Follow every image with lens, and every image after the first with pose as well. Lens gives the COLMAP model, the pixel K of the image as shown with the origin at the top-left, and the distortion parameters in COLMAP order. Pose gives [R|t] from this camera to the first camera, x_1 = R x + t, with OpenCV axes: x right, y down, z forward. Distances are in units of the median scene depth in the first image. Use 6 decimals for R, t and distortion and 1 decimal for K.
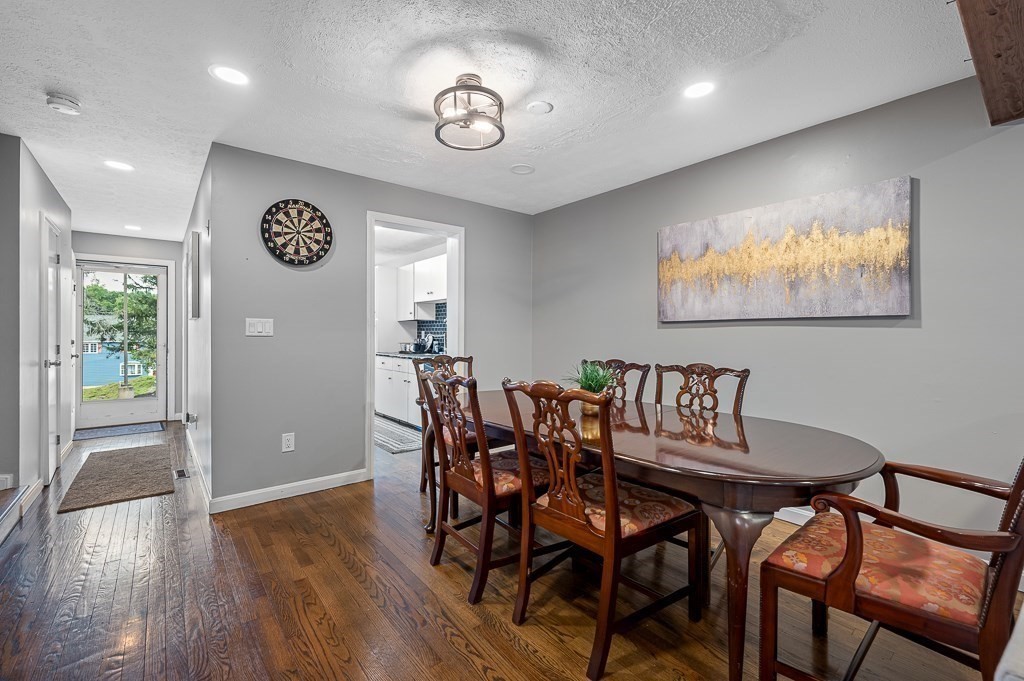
lens RADIAL K [[436.8, 0, 511.6], [0, 436.8, 323.5], [0, 0, 1]] dist [0.002787, 0.000389]
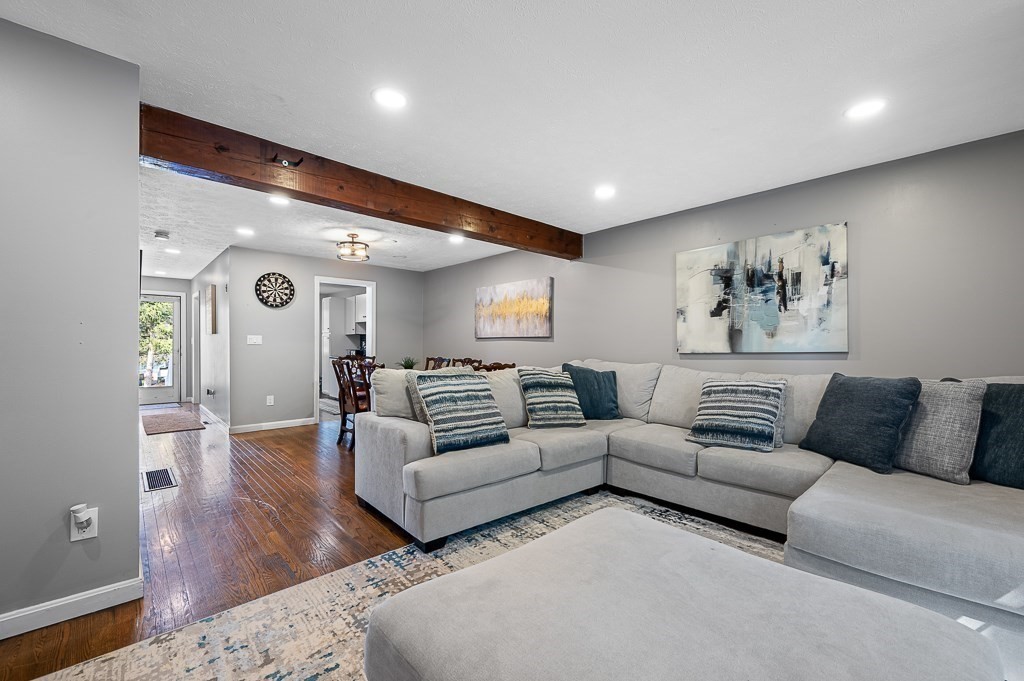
lens RADIAL K [[419.5, 0, 512.0], [0, 419.5, 340.5], [0, 0, 1]] dist [0.022265, -0.000041]
pose [[0.998094, 0.005345, 0.061479, 0.432760], [-0.006251, 0.999874, 0.014565, -0.022698], [-0.061393, -0.014921, 0.998002, -0.912217]]
